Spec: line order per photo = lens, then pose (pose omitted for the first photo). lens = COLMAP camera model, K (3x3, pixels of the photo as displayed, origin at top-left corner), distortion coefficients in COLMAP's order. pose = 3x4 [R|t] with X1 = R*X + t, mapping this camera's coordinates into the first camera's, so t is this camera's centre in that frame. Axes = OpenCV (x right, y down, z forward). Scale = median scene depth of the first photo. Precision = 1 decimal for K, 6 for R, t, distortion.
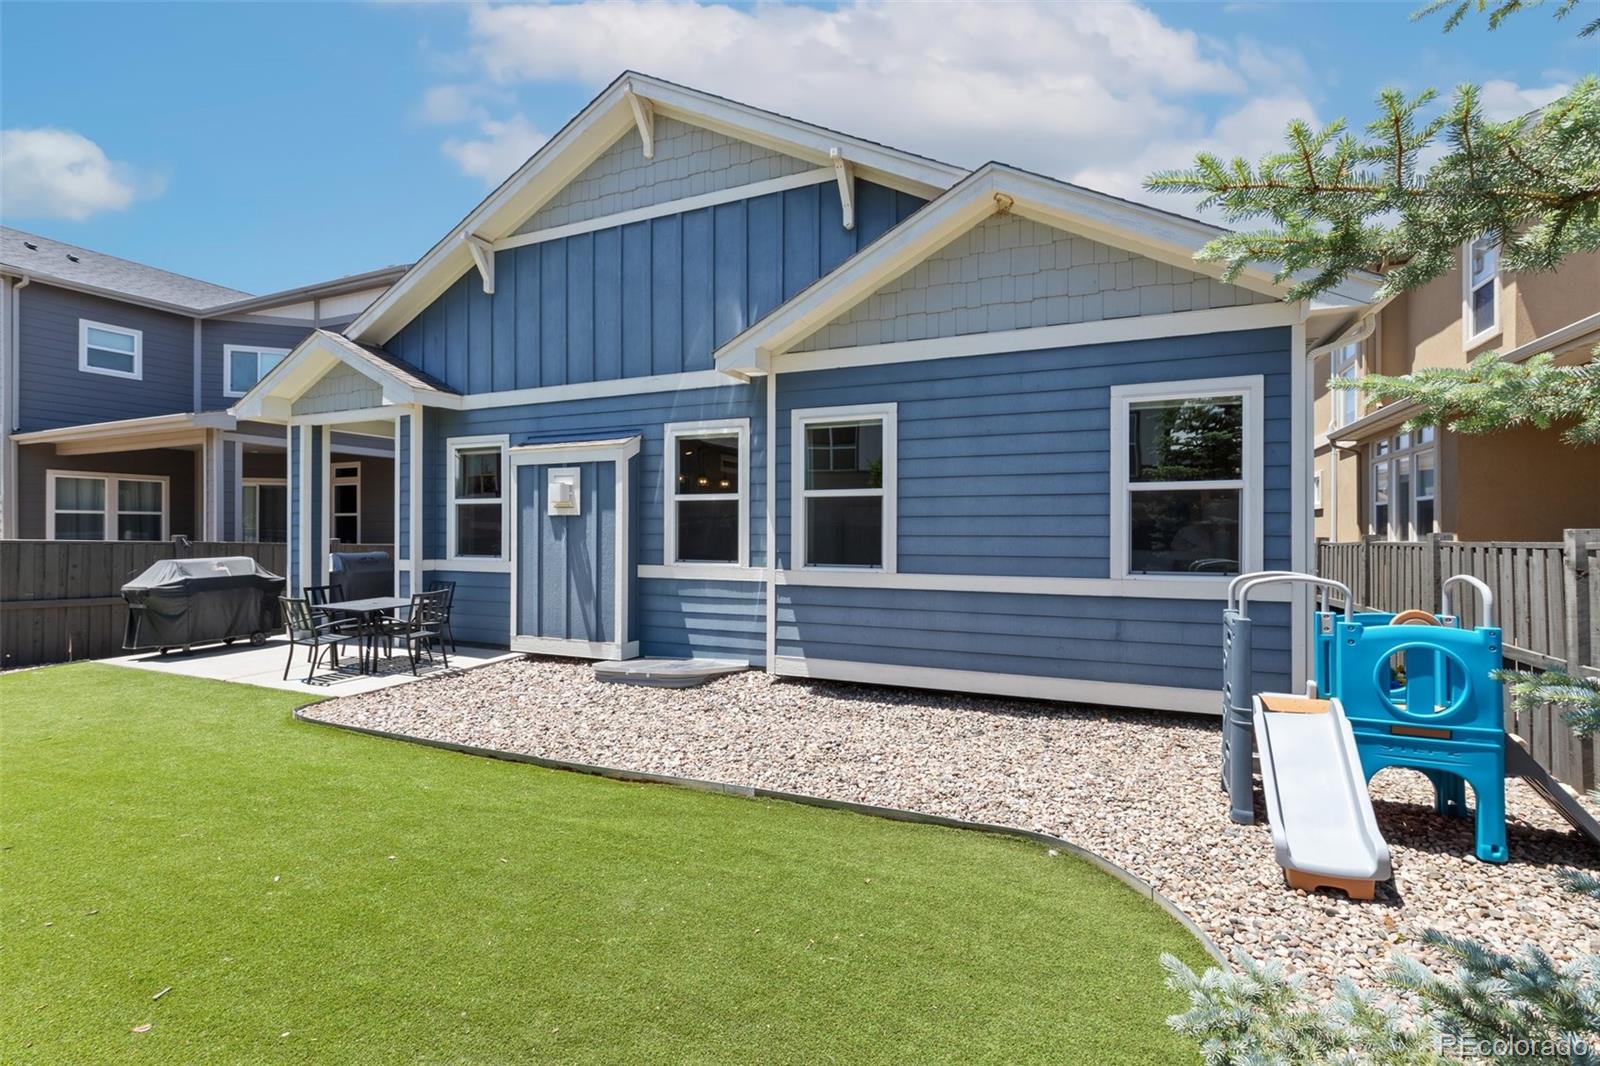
lens RADIAL K [[724.8, 0, 799.0], [0, 724.8, 557.3], [0, 0, 1]] dist [0.040101, -0.000112]
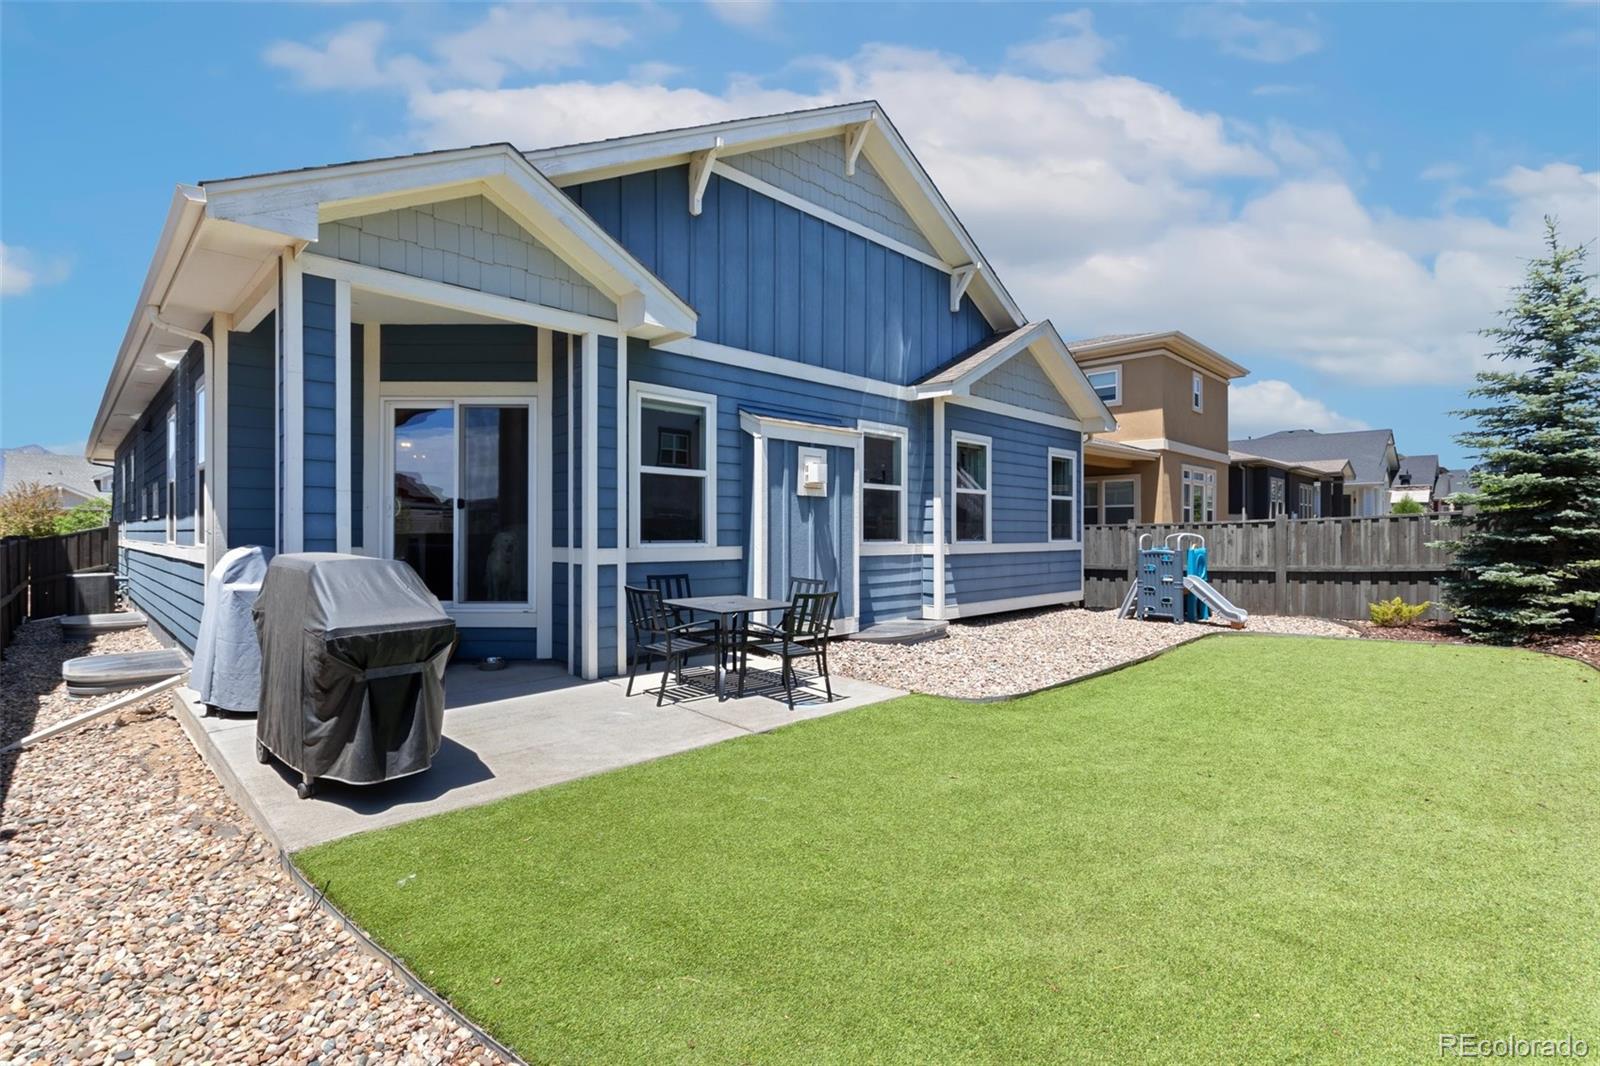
lens RADIAL K [[740.3, 0, 781.5], [0, 740.3, 533.8], [0, 0, 1]] dist [-0.002640, -0.000794]
pose [[0.369743, -0.019496, 0.928930, -1.287097], [0.004706, 0.999806, 0.019110, -0.027247], [-0.929122, -0.002694, 0.369763, 0.683034]]
